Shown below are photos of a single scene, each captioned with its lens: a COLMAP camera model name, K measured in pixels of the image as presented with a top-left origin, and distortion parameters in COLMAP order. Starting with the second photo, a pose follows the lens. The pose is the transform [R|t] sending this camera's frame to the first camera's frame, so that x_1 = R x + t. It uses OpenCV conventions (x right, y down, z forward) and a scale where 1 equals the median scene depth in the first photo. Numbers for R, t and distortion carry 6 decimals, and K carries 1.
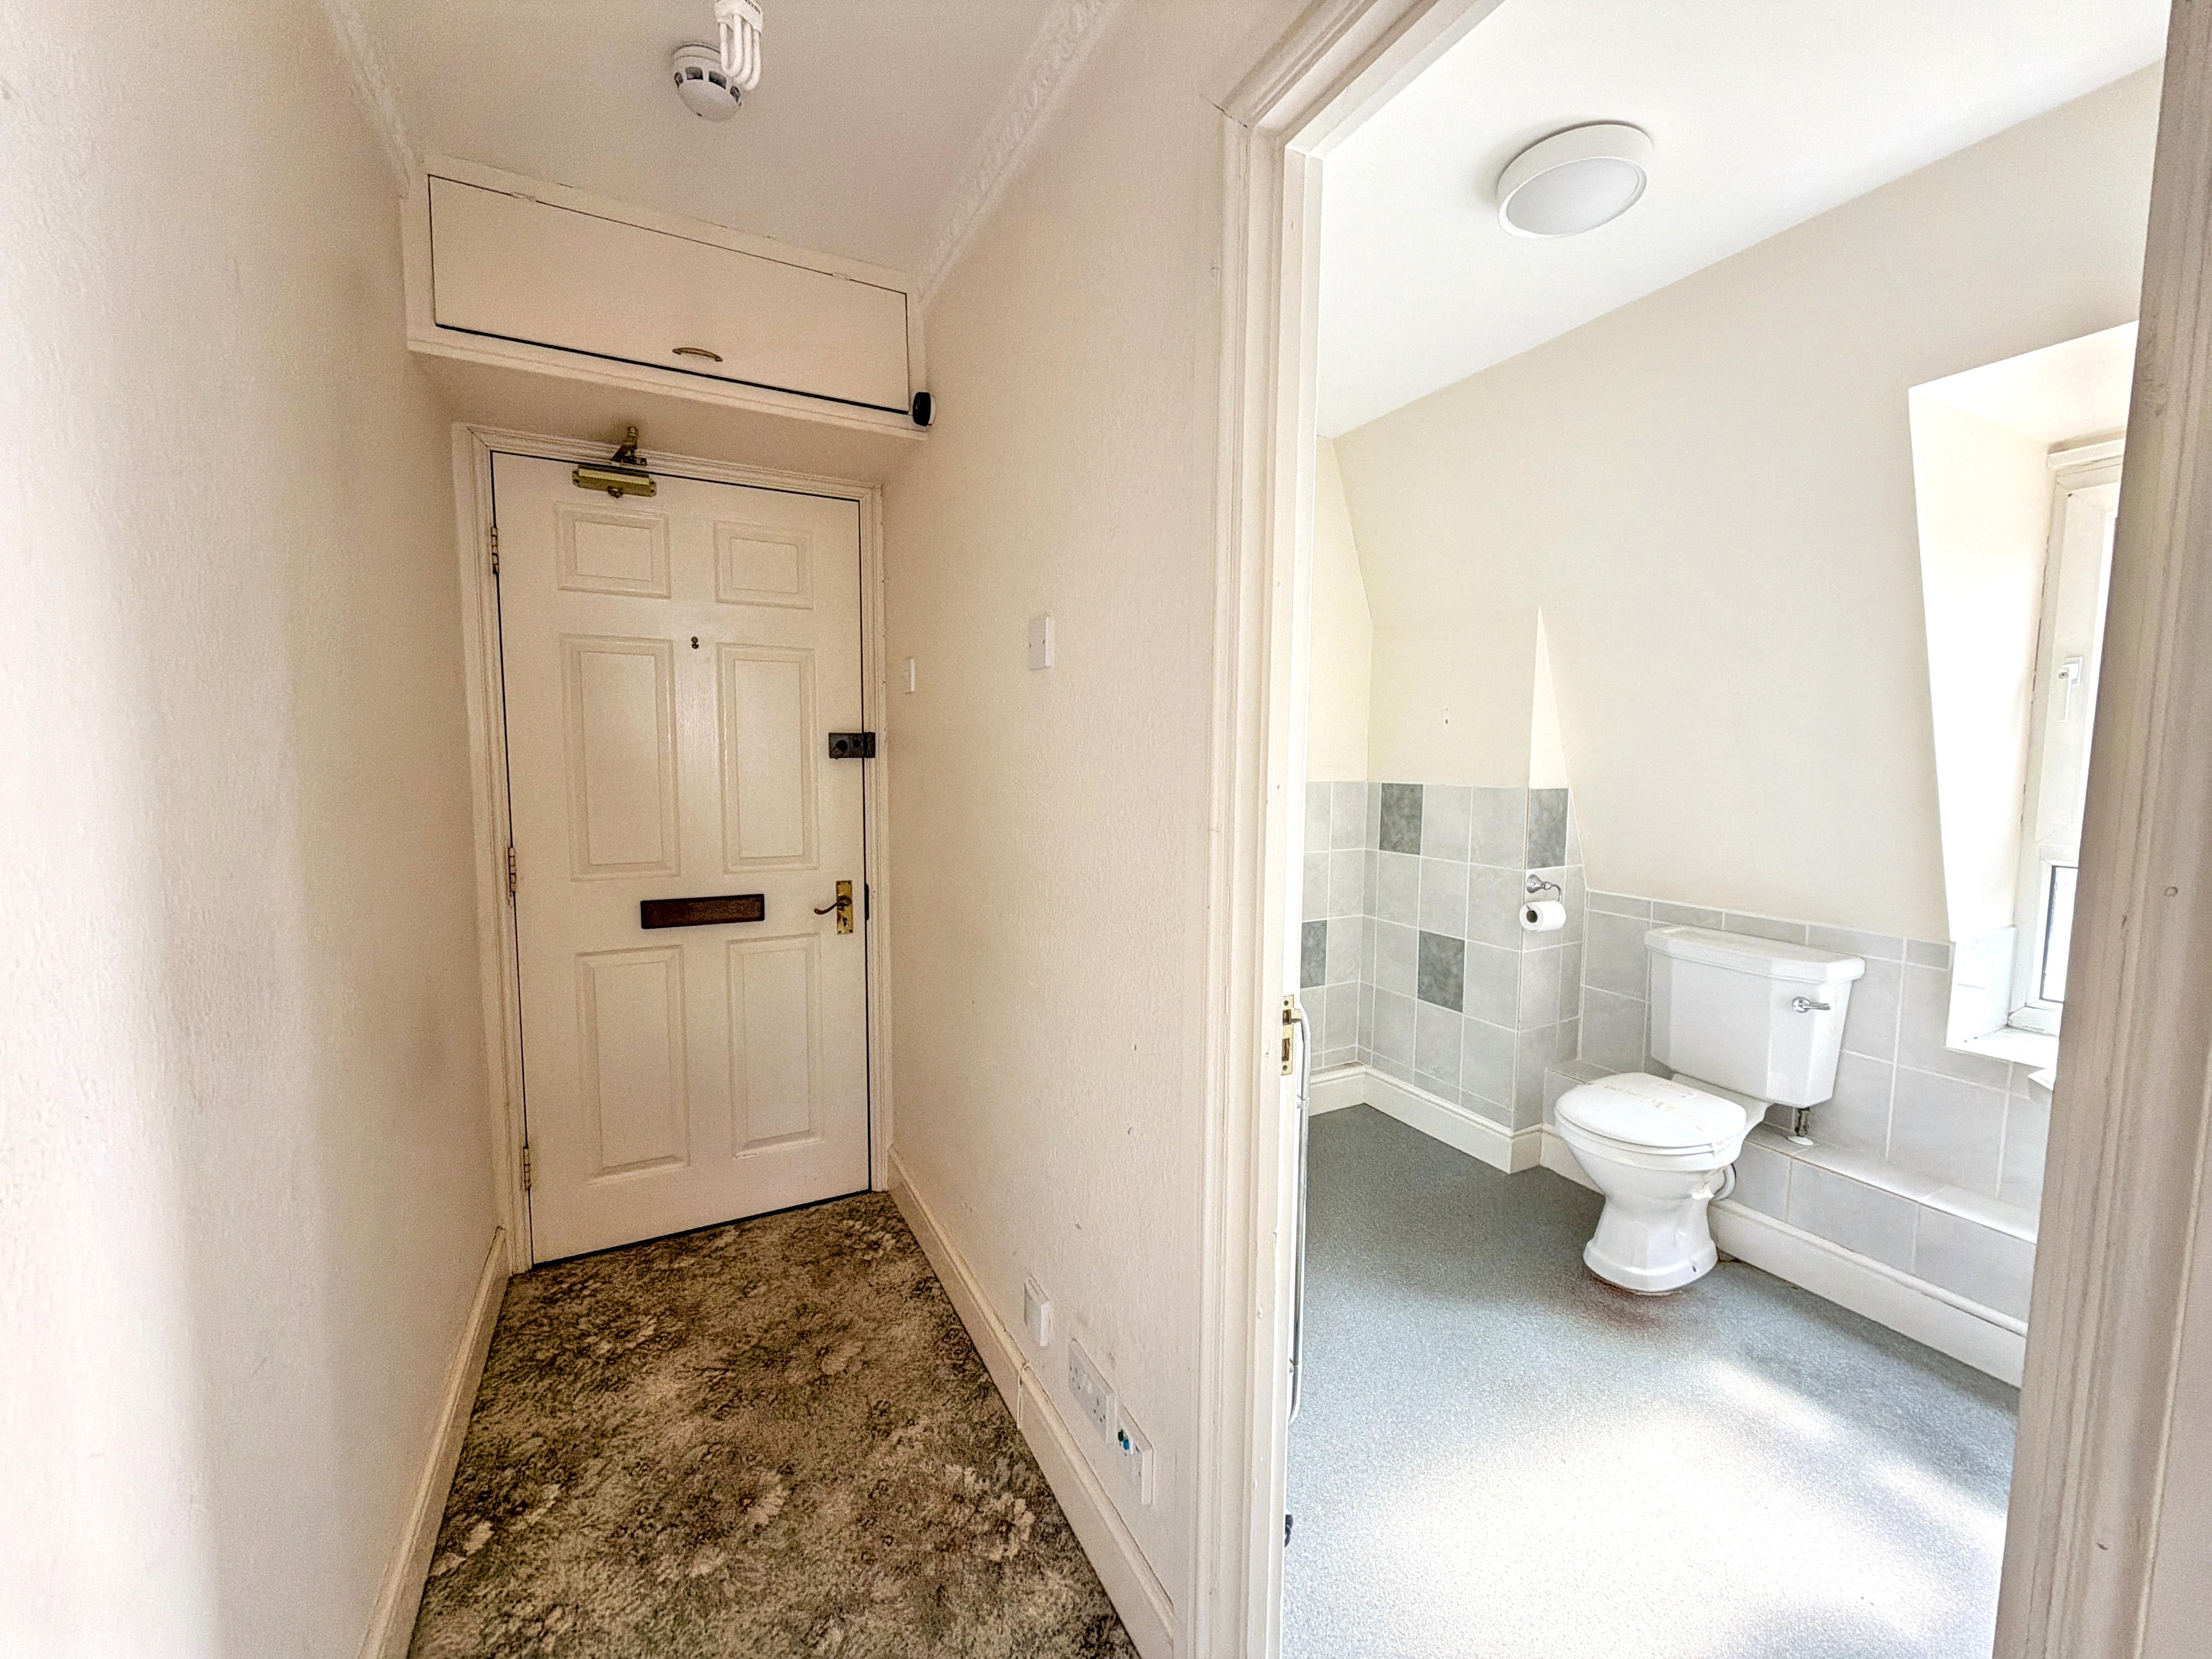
lens RADIAL K [[876.8, 0, 1106.0], [0, 876.8, 829.5], [0, 0, 1]] dist [0.000638, 0.000078]
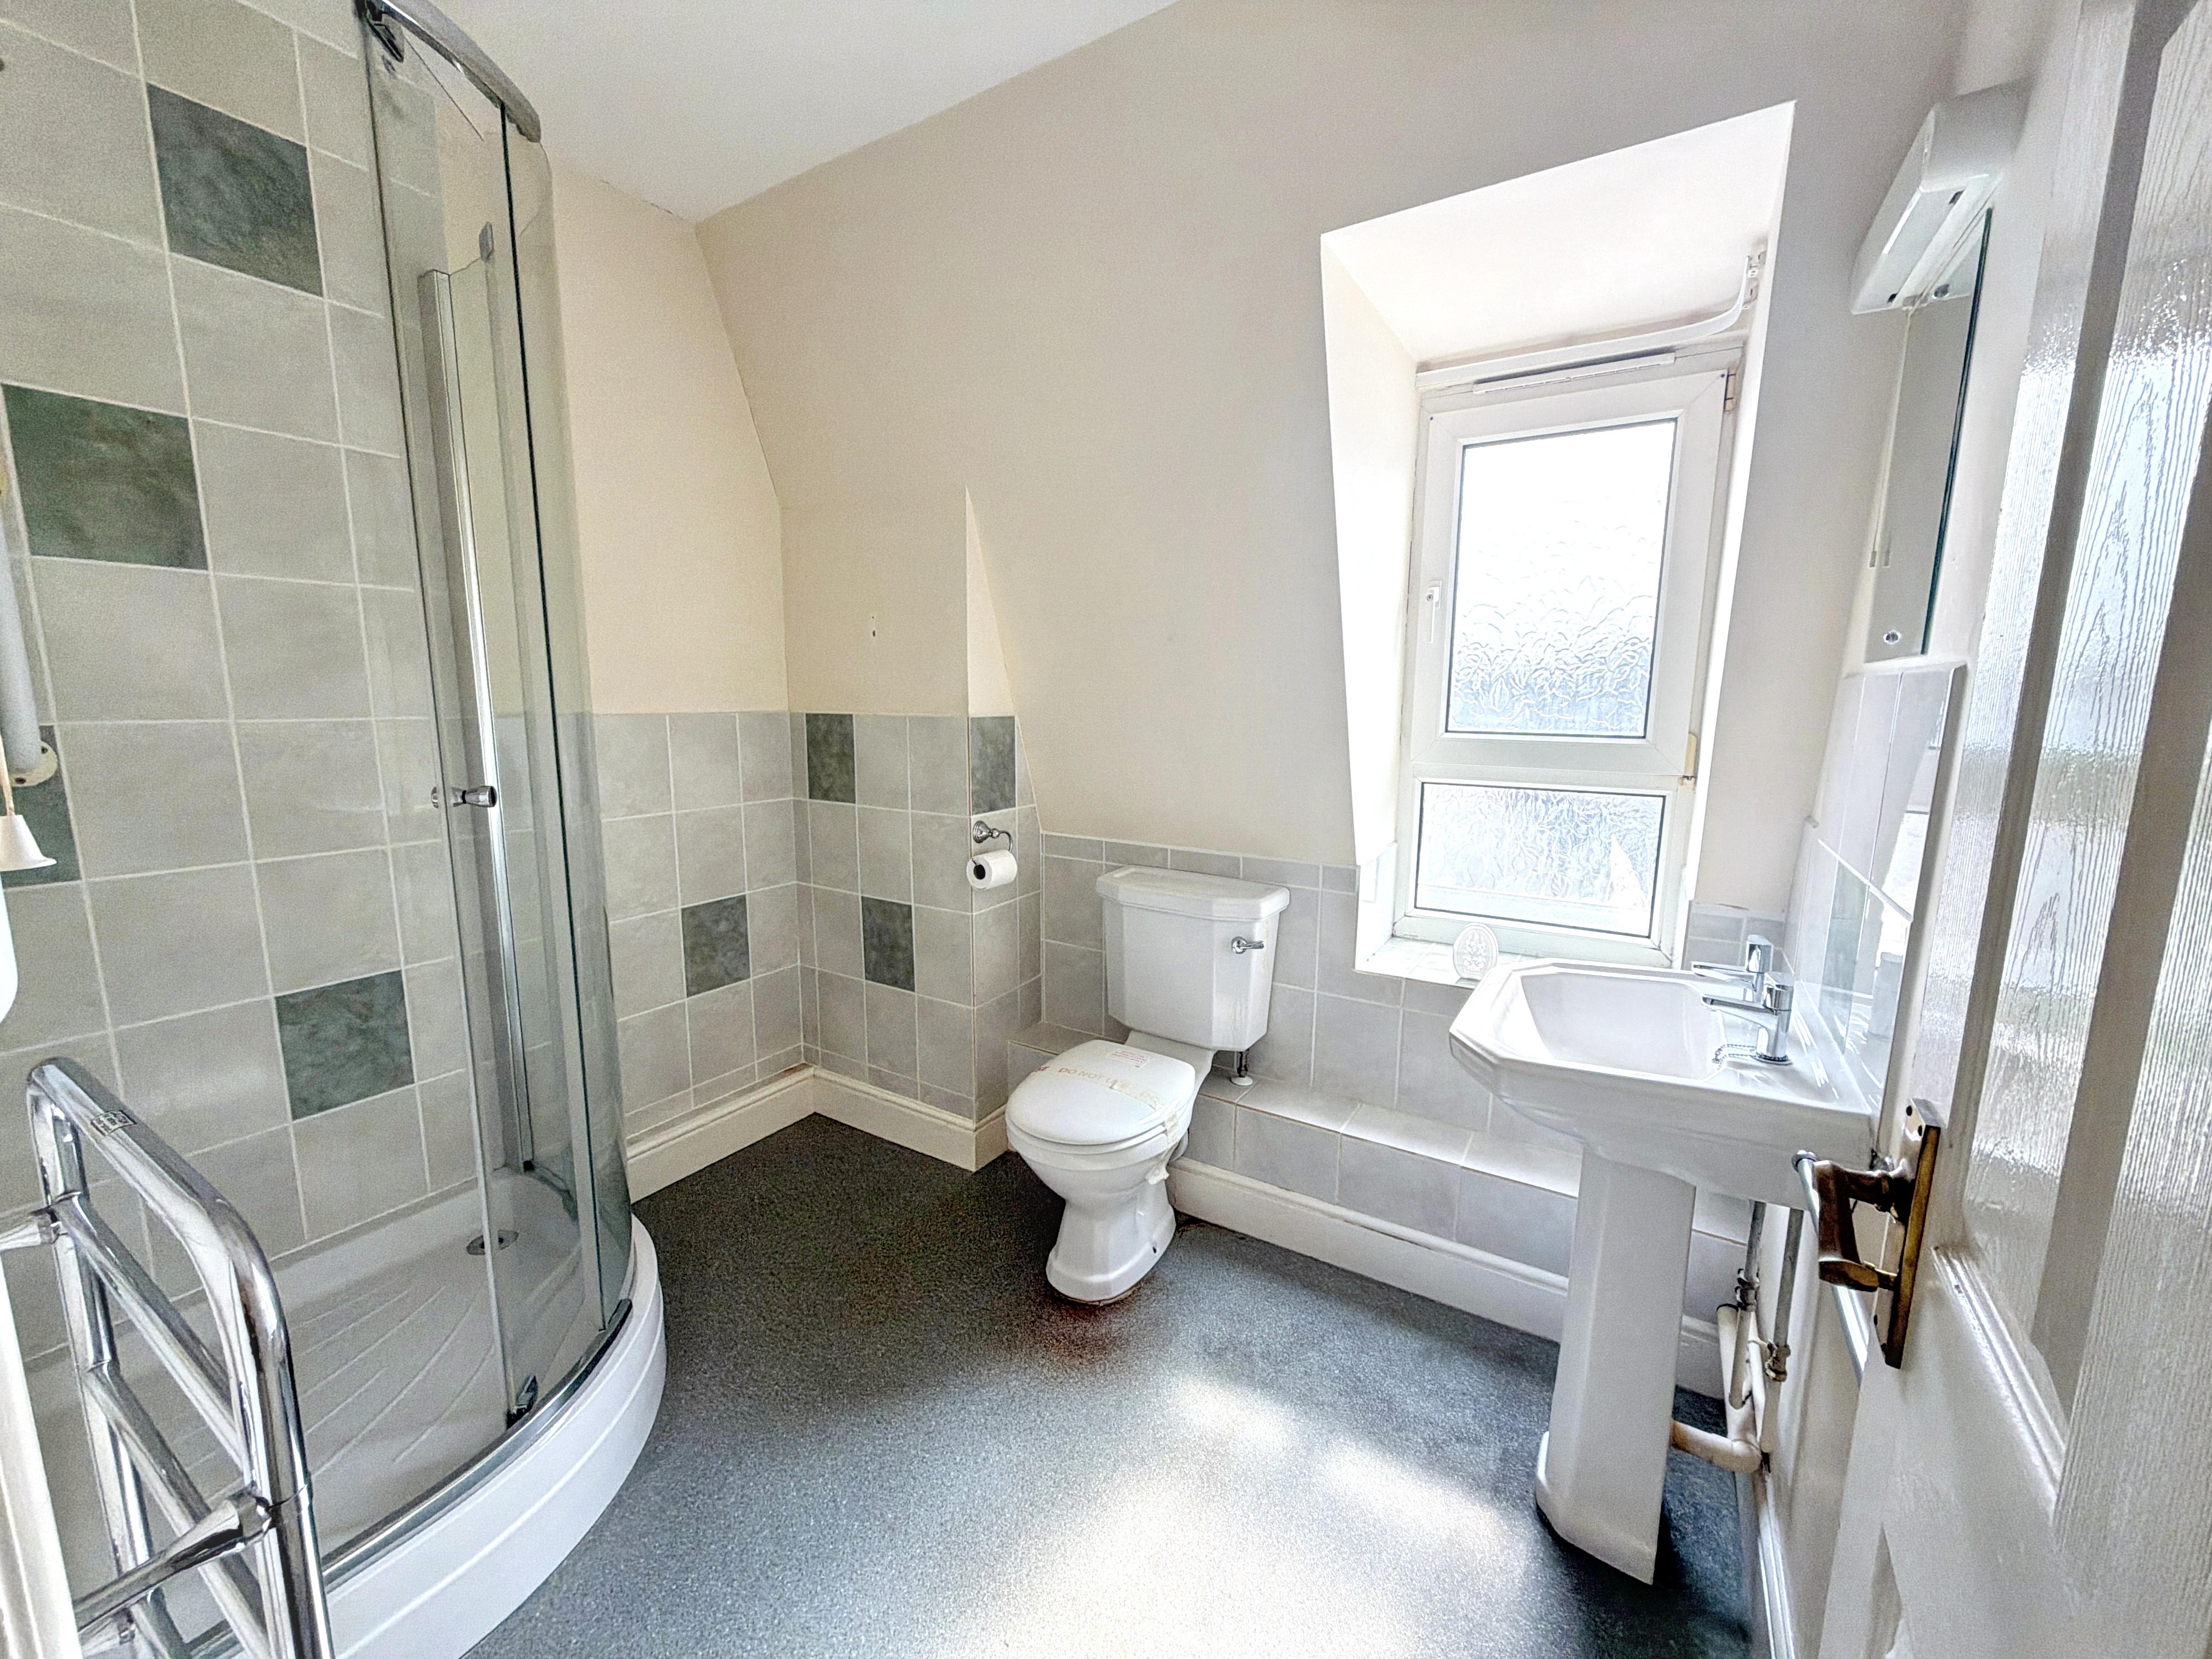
lens RADIAL K [[876.8, 0, 1106.0], [0, 876.8, 829.5], [0, 0, 1]] dist [0.000638, 0.000078]
pose [[0.859551, -0.077996, 0.505064, 0.171412], [0.041654, 0.995689, 0.082873, -0.004314], [-0.509350, -0.050195, 0.859094, 0.227168]]
